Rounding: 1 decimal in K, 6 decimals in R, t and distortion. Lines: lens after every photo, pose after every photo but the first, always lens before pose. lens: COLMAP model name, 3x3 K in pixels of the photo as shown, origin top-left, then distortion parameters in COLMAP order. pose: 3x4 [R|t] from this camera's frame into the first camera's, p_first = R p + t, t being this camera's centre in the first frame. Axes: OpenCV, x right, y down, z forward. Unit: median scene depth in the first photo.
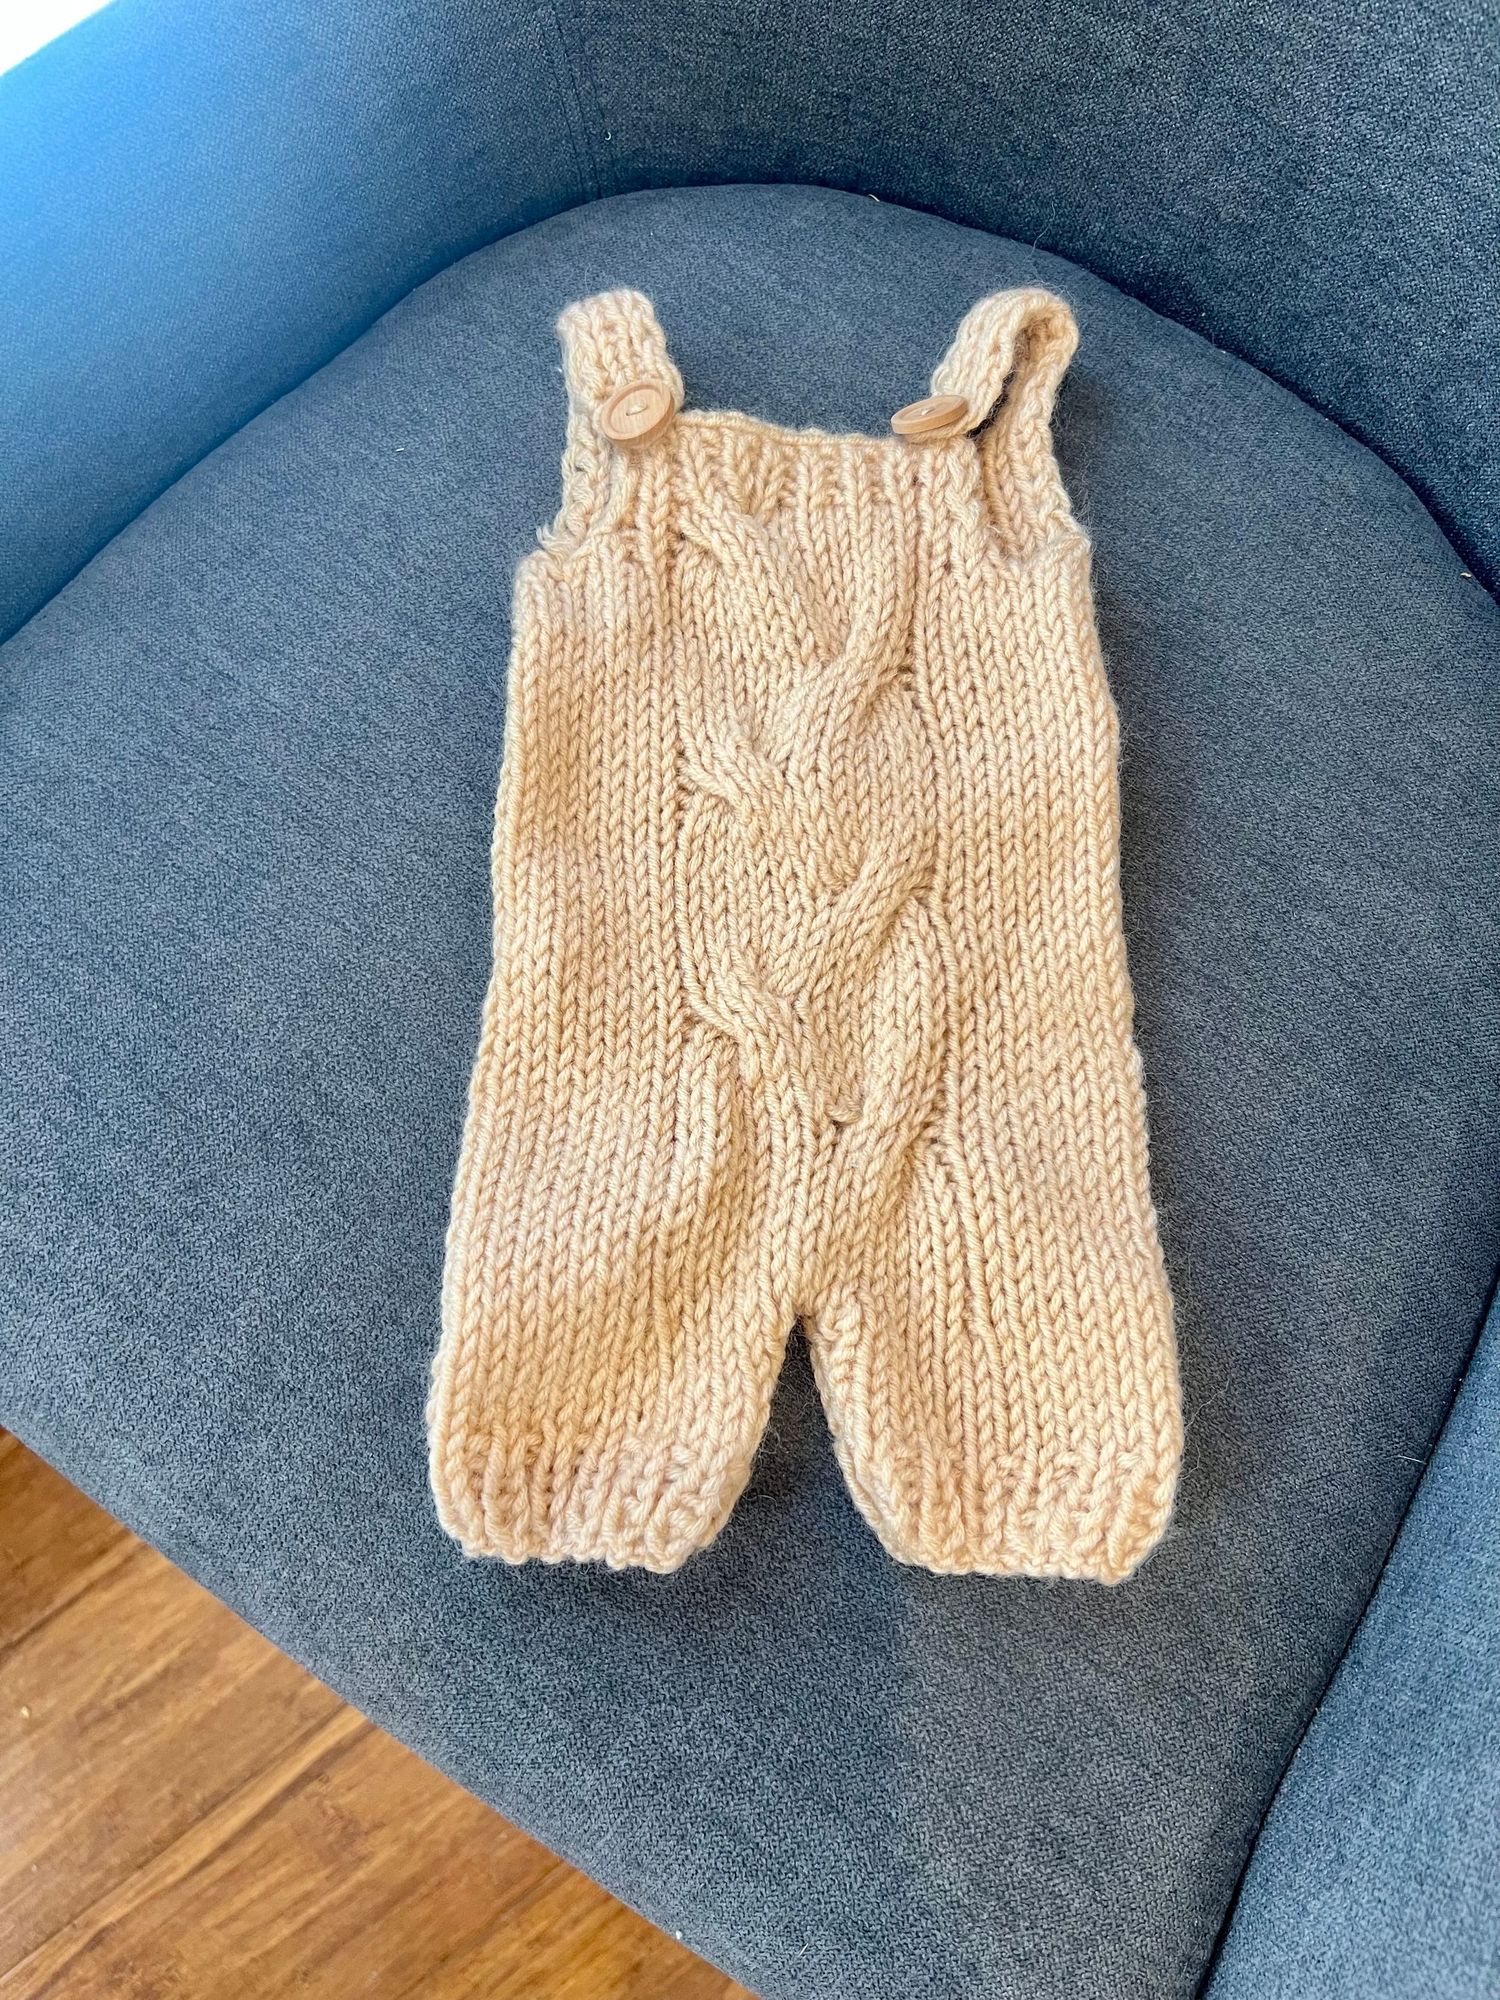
lens RADIAL K [[1527.8, 0, 757.8], [0, 1527.8, 992.7], [0, 0, 1]] dist [0.003082, -0.004422]
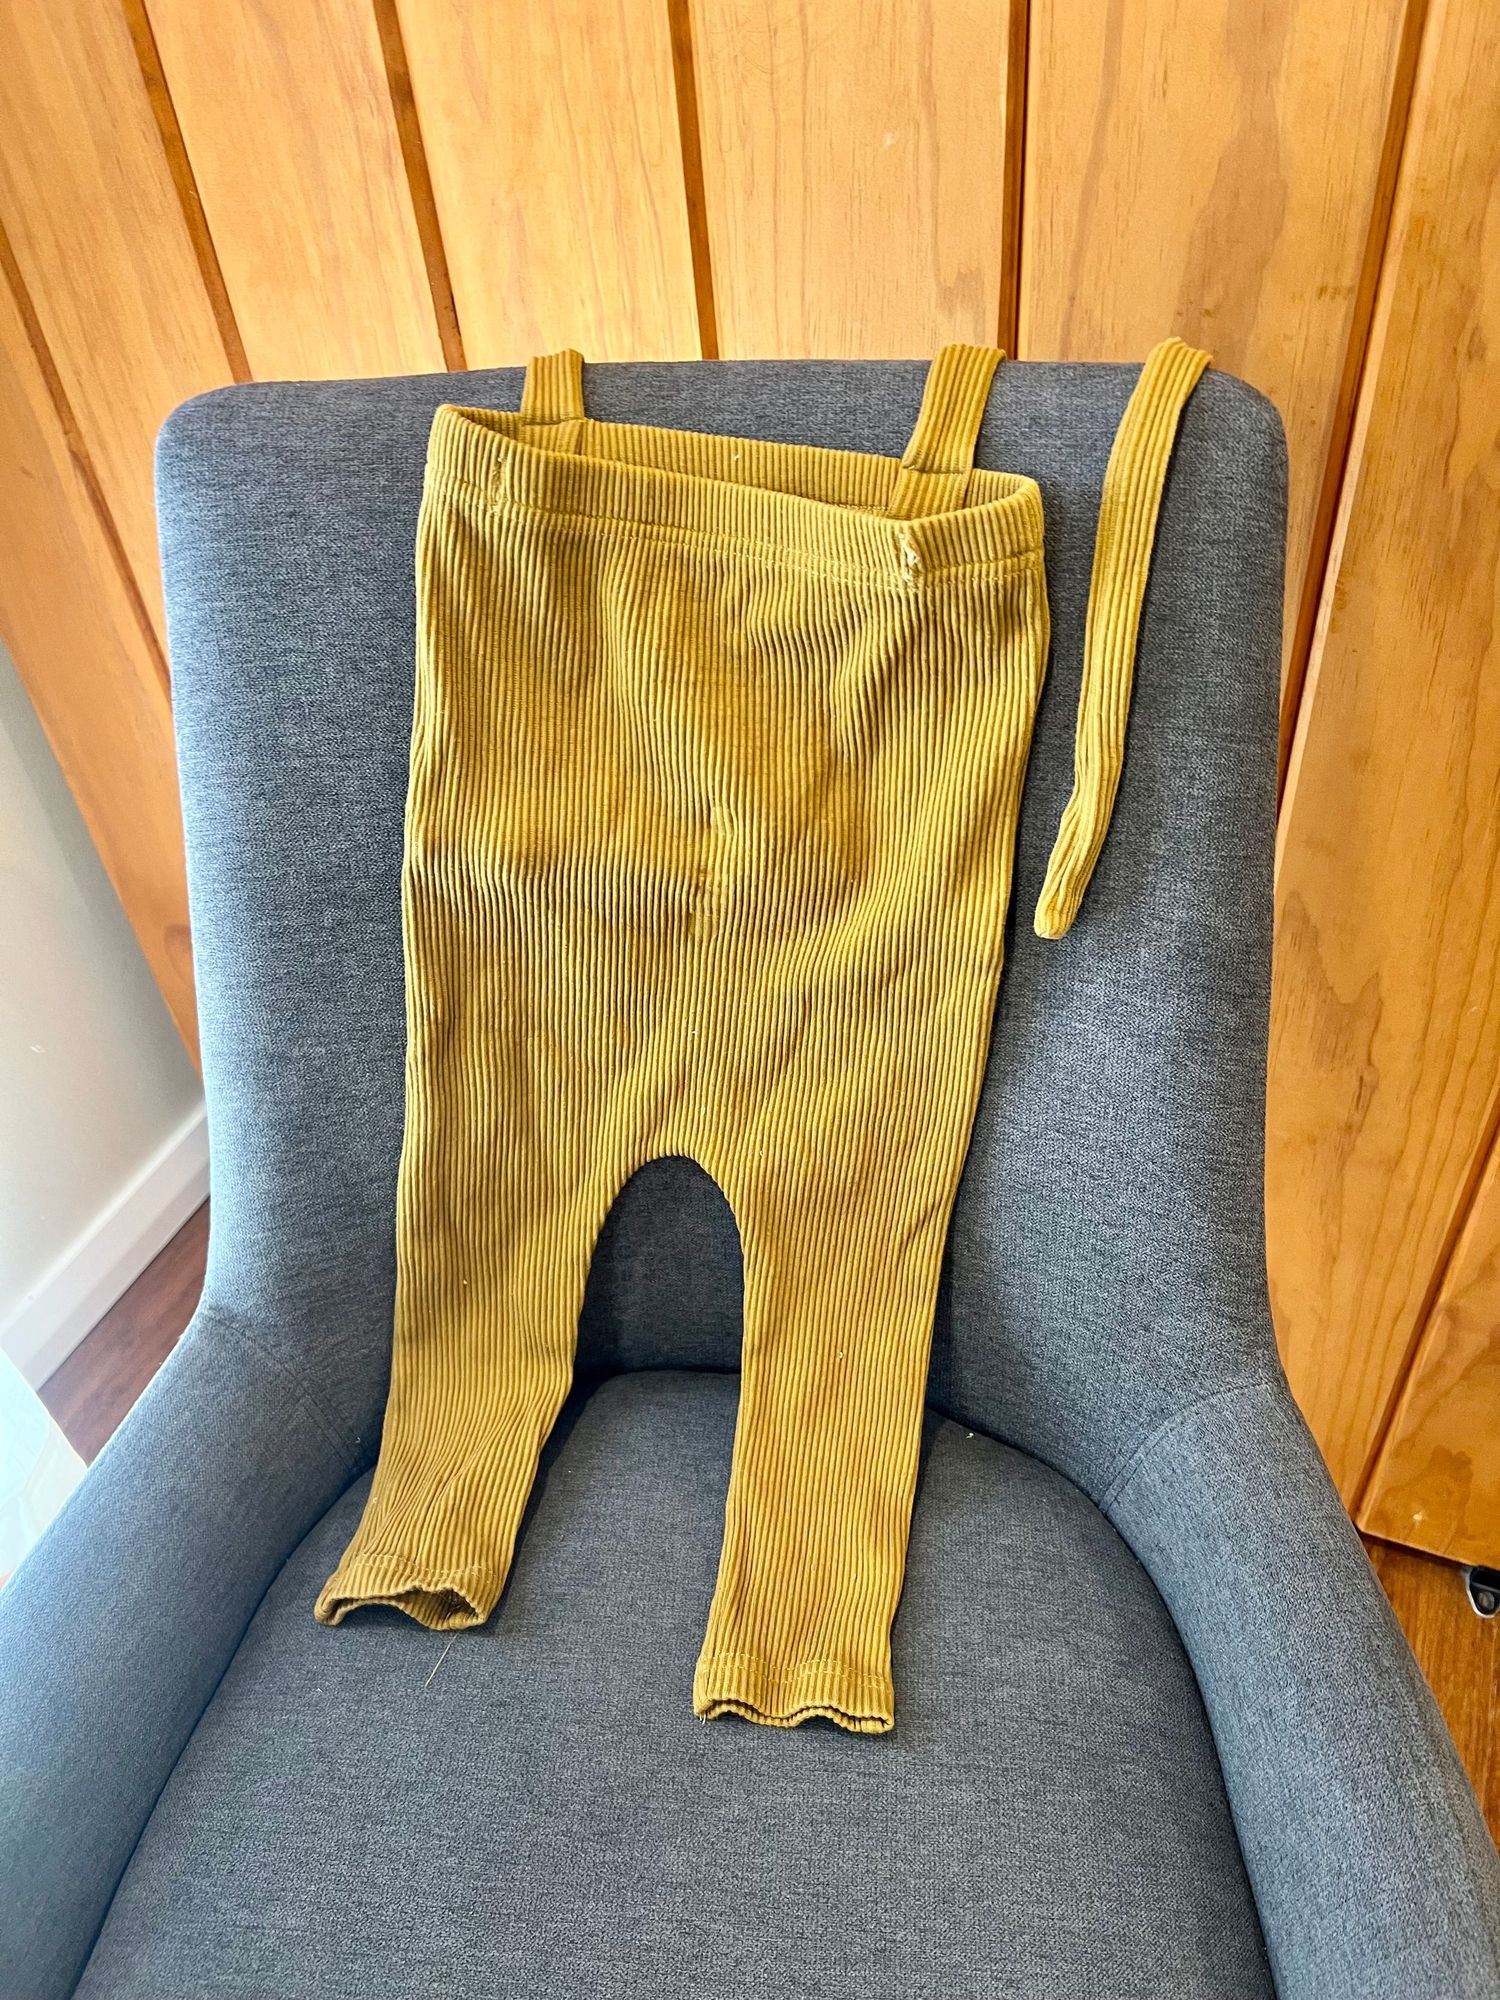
lens RADIAL K [[1540.5, 0, 743.9], [0, 1540.5, 996.4], [0, 0, 1]] dist [0.016576, -0.006823]
pose [[0.877075, -0.370127, 0.306181, -0.075998], [0.478083, 0.734529, -0.481565, 0.059181], [-0.046659, 0.568748, 0.821188, -0.633470]]
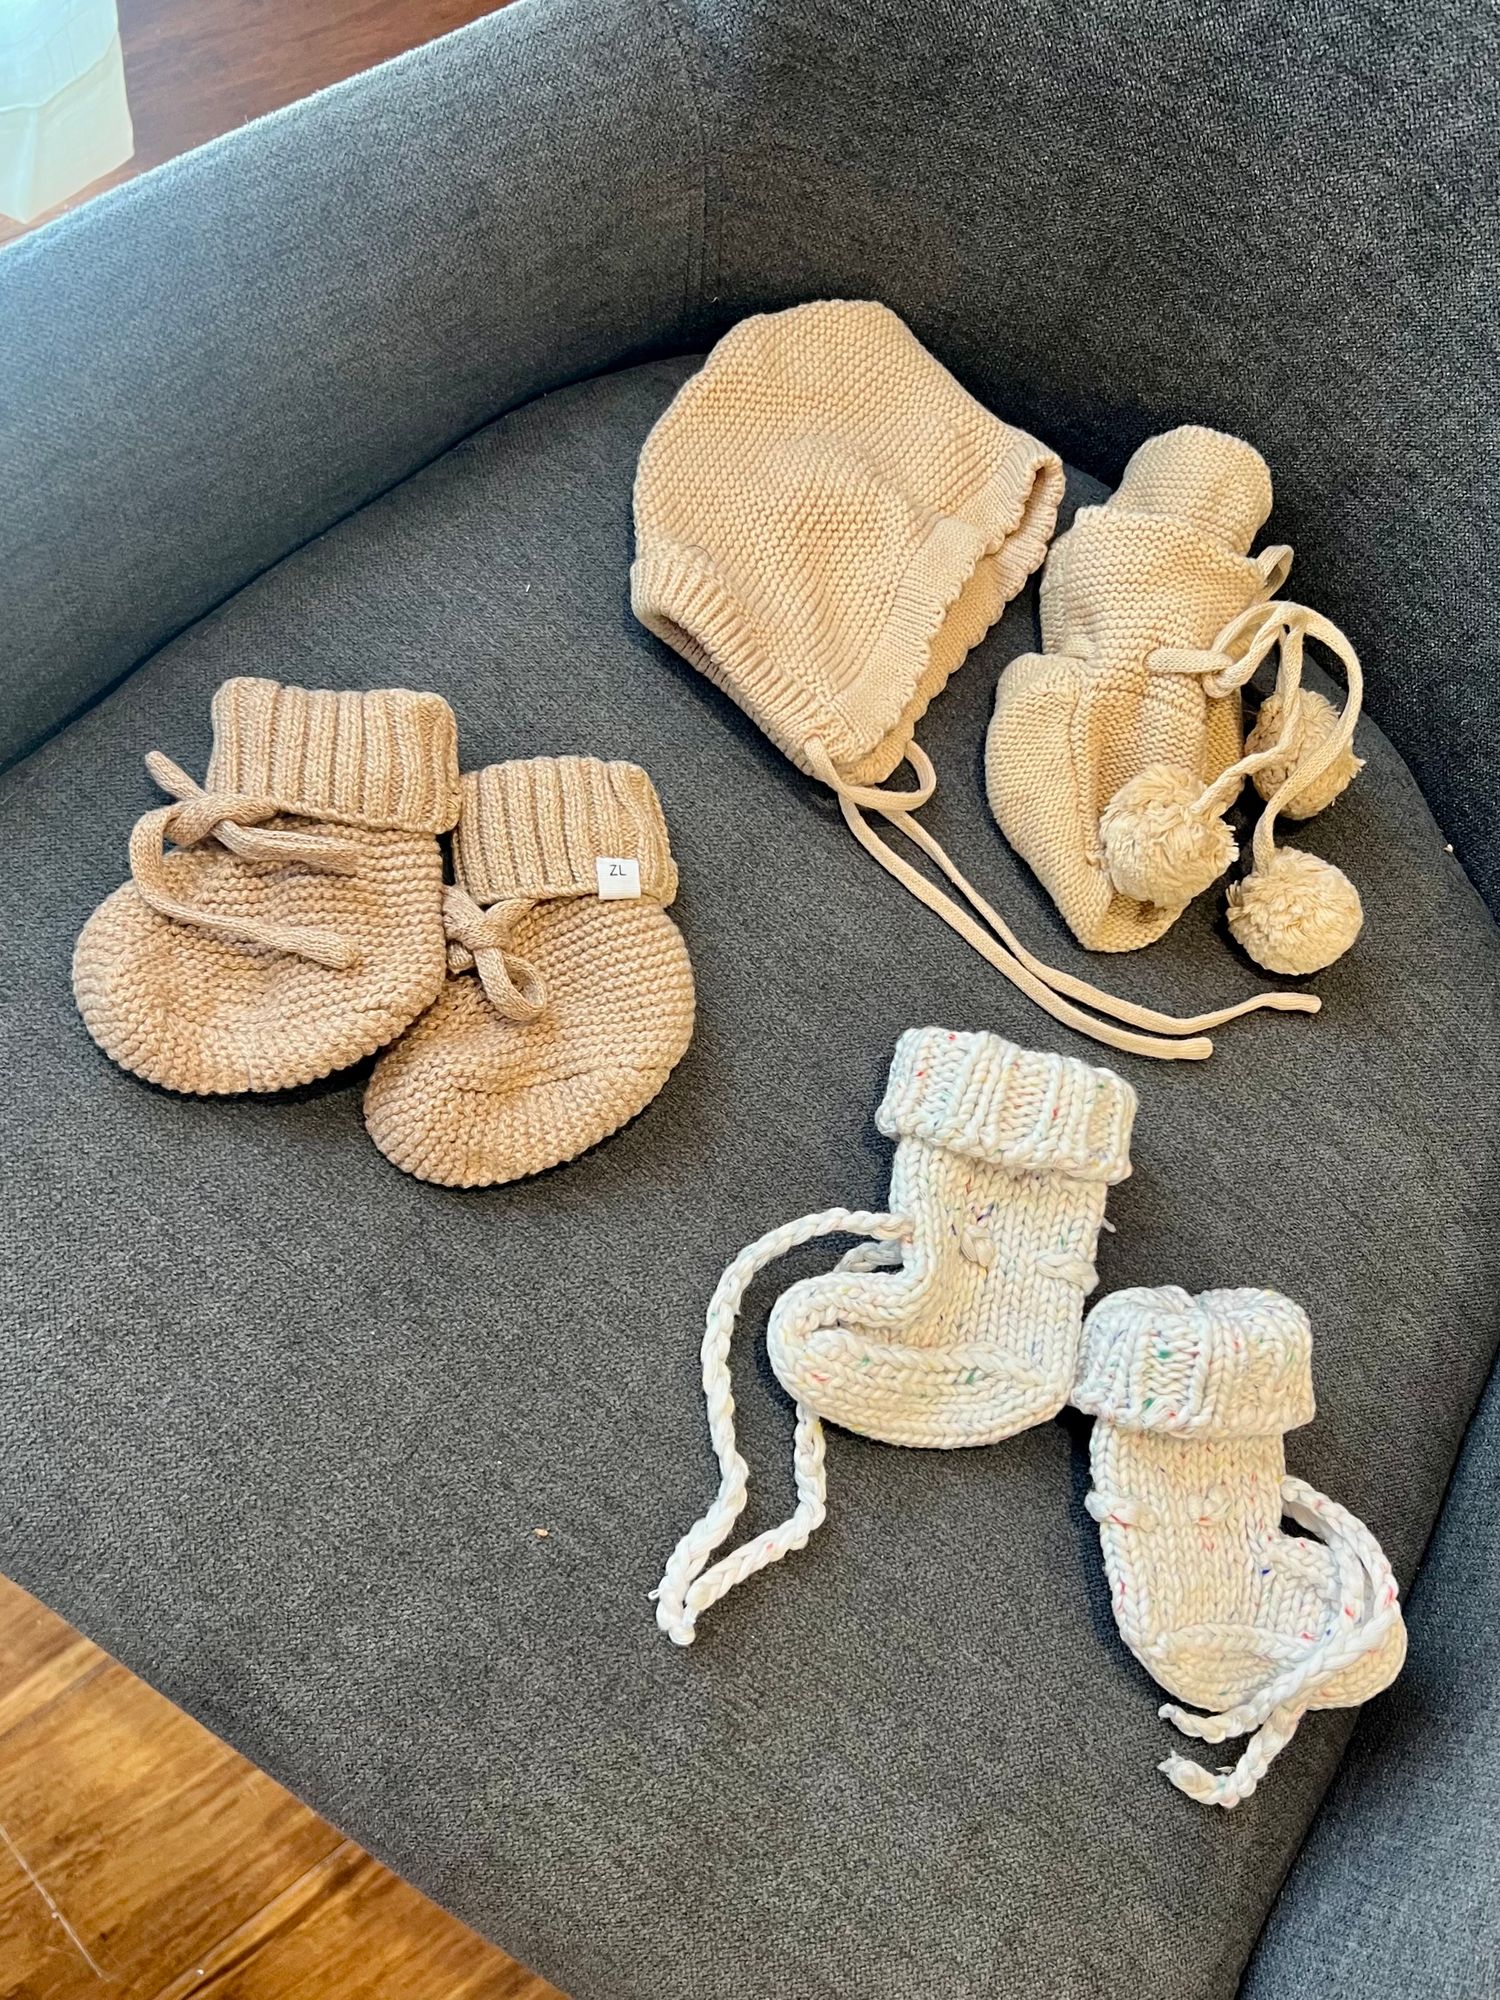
lens RADIAL K [[1944.5, 0, 889.2], [0, 1944.5, 1048.1], [0, 0, 1]] dist [0.008679, -0.024073]
pose [[0.956763, 0.094374, 0.275133, -0.329097], [-0.085061, 0.995331, -0.045614, -0.031215], [-0.278153, 0.020239, 0.960323, -0.269169]]
